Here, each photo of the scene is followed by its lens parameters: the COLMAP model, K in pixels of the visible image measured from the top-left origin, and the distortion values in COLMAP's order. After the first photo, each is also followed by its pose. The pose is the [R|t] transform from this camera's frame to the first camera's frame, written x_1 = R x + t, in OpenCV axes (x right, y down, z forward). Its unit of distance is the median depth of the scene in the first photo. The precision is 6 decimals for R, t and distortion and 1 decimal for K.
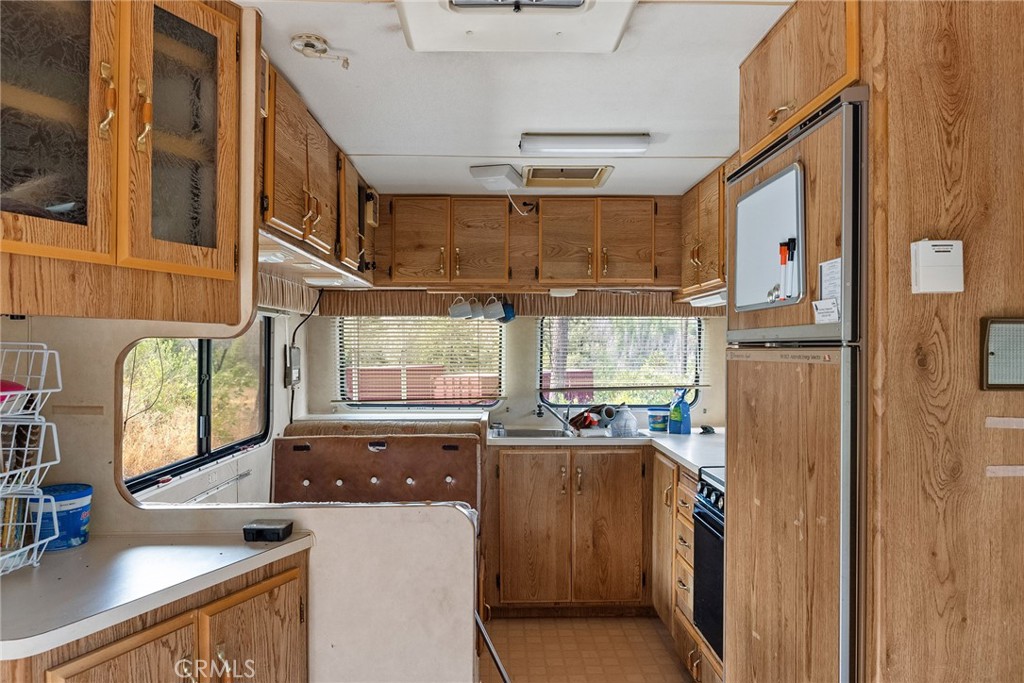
lens RADIAL K [[690.3, 0, 509.5], [0, 690.3, 344.7], [0, 0, 1]] dist [-0.007939, -0.010942]
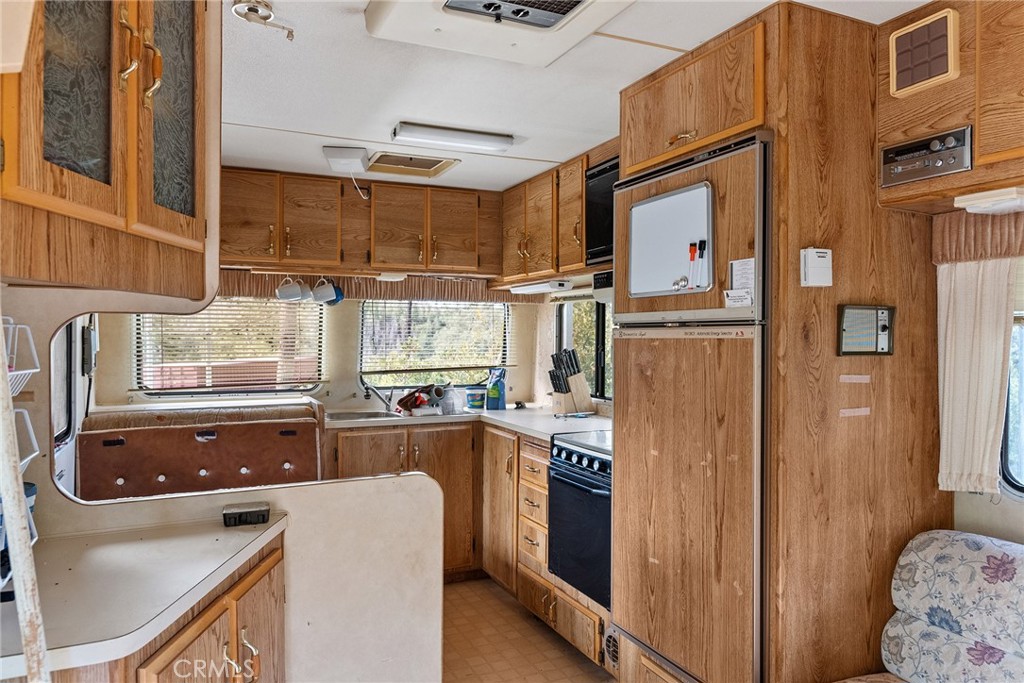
lens RADIAL K [[690.3, 0, 513.0], [0, 690.3, 339.7], [0, 0, 1]] dist [-0.007939, -0.010942]
pose [[0.917714, -0.002759, 0.397232, -0.379490], [-0.001789, 0.999937, 0.011077, 0.014035], [-0.397238, -0.010876, 0.917651, -0.029733]]
